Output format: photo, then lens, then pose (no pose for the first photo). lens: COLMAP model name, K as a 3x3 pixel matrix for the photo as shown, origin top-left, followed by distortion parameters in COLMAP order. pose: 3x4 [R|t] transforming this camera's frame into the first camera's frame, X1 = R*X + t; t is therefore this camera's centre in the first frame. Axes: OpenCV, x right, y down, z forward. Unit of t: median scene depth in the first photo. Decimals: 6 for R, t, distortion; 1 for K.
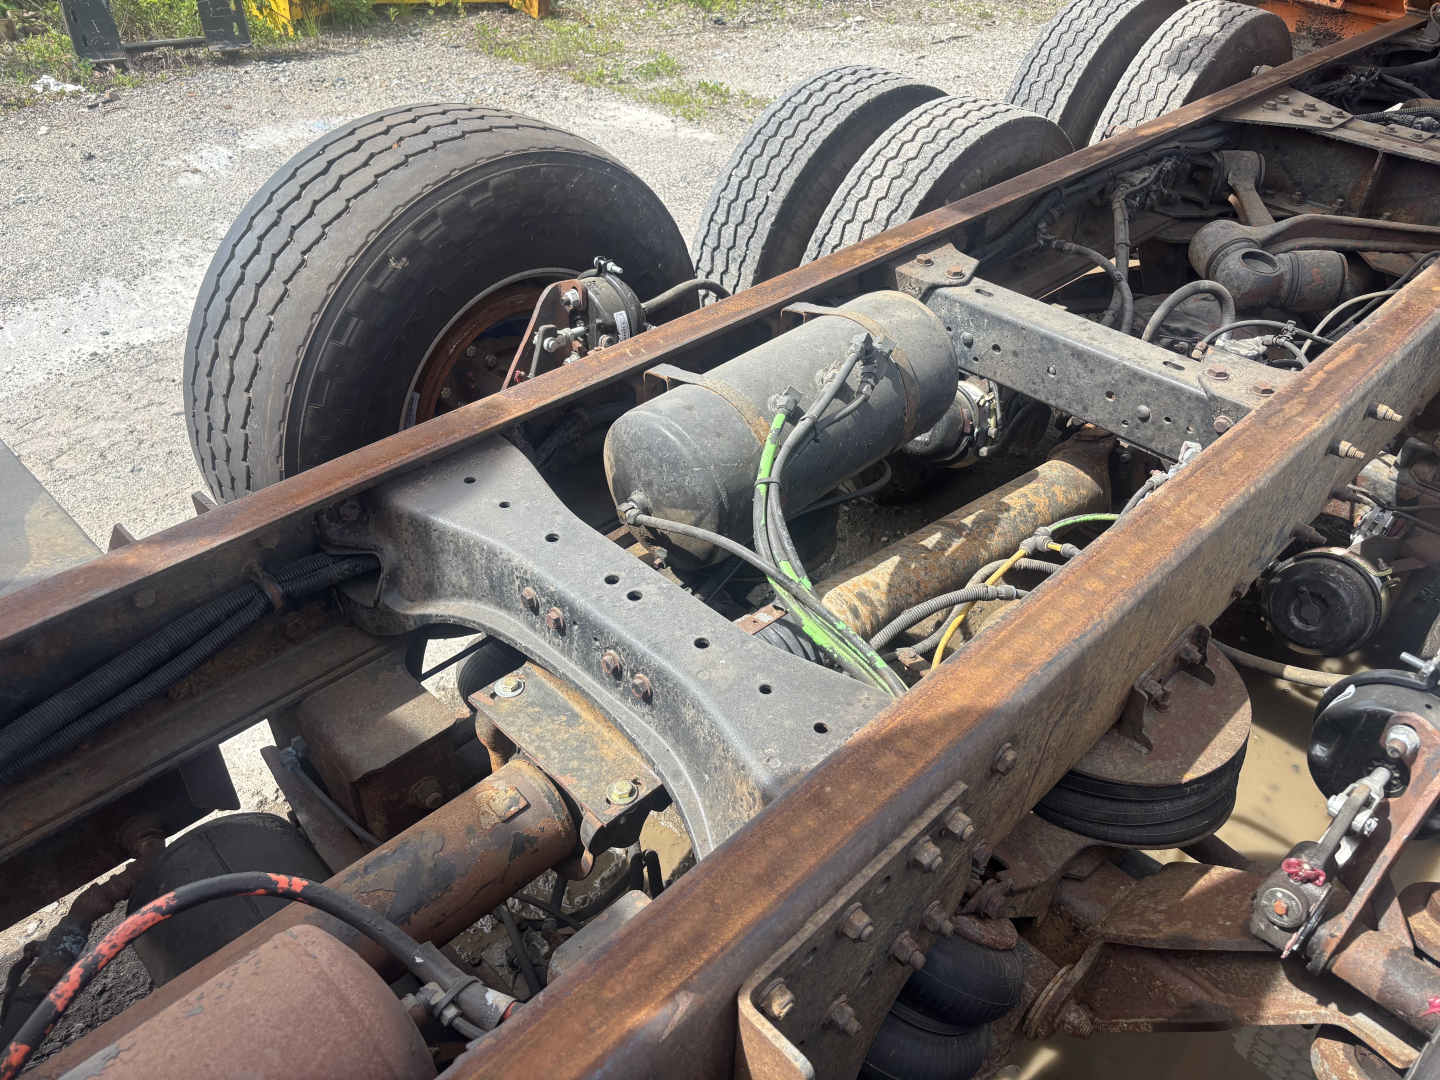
lens RADIAL K [[1132.8, 0, 728.3], [0, 1132.8, 543.5], [0, 0, 1]] dist [0.071754, -0.099234]
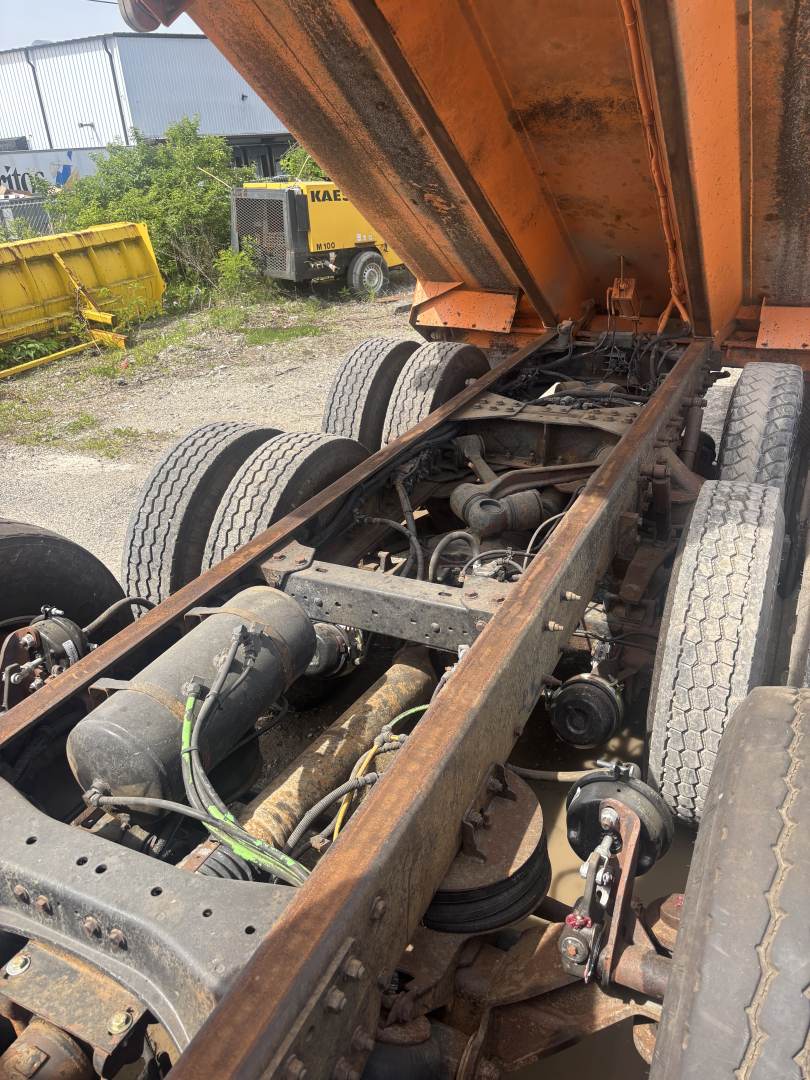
lens RADIAL K [[848.7, 0, 417.8], [0, 848.7, 527.0], [0, 0, 1]] dist [0.072039, -0.097270]
pose [[0.940848, -0.202171, 0.271904, 0.055231], [0.256085, 0.949761, -0.179928, -0.043418], [-0.221868, 0.238916, 0.945354, -0.115317]]
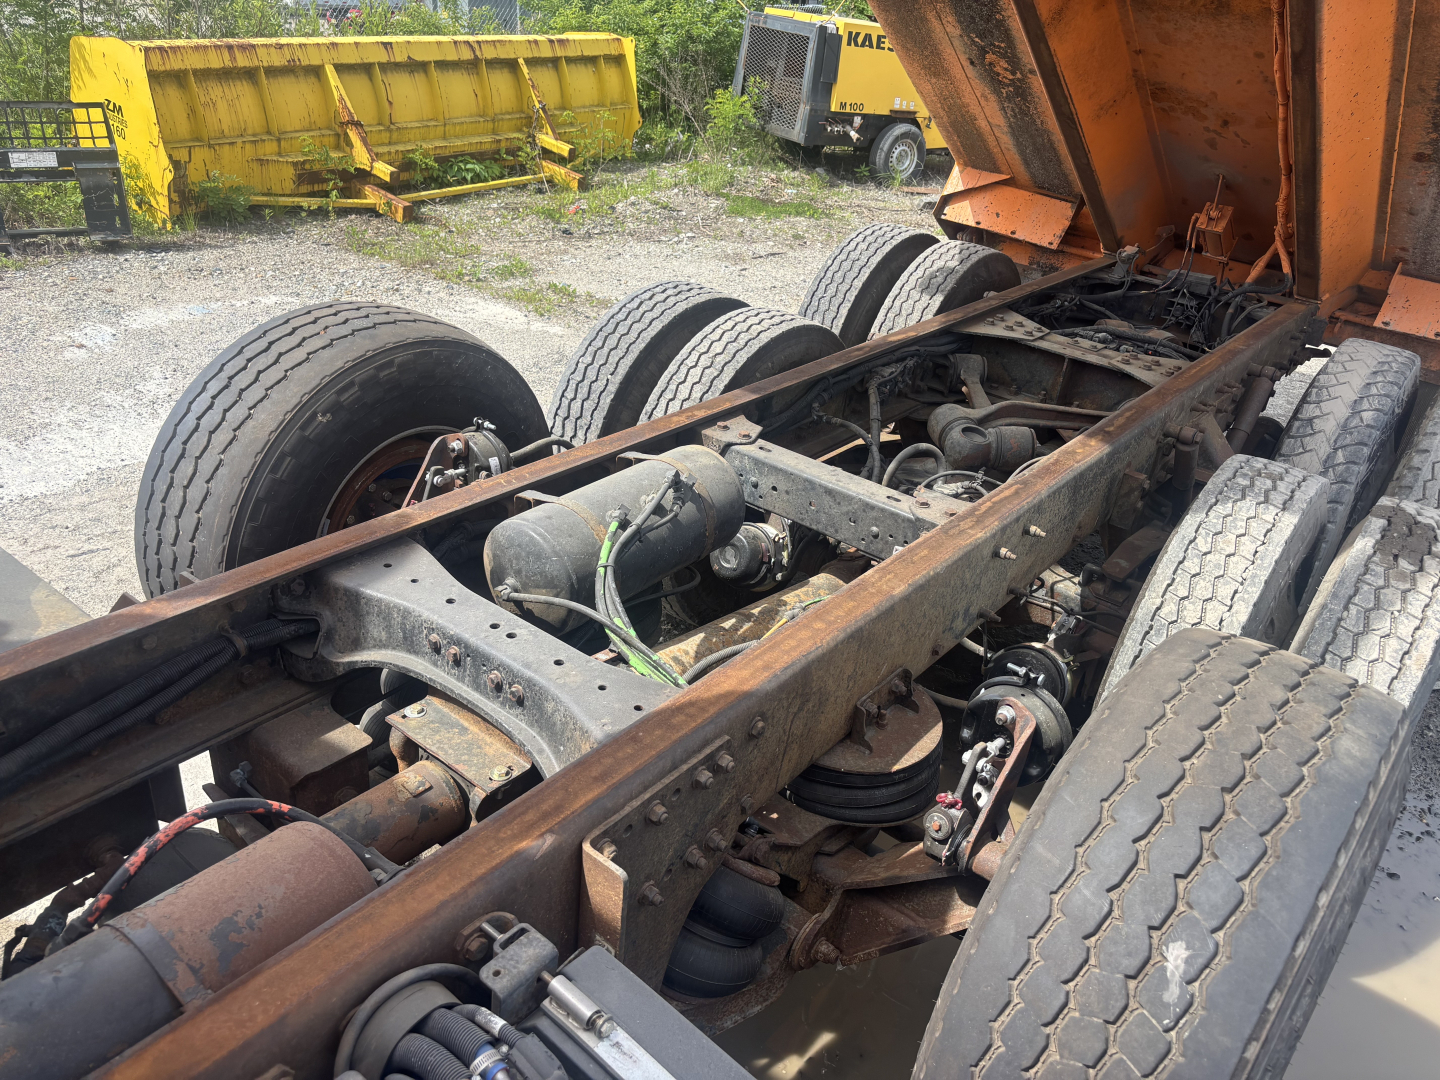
lens RADIAL K [[1131.6, 0, 720.0], [0, 1131.6, 540.0], [0, 0, 1]] dist [0.072039, -0.097270]
pose [[0.991741, 0.005075, 0.128156, -0.003379], [0.015348, 0.987341, -0.157870, 0.111948], [-0.127334, 0.158533, 0.979108, -0.333832]]
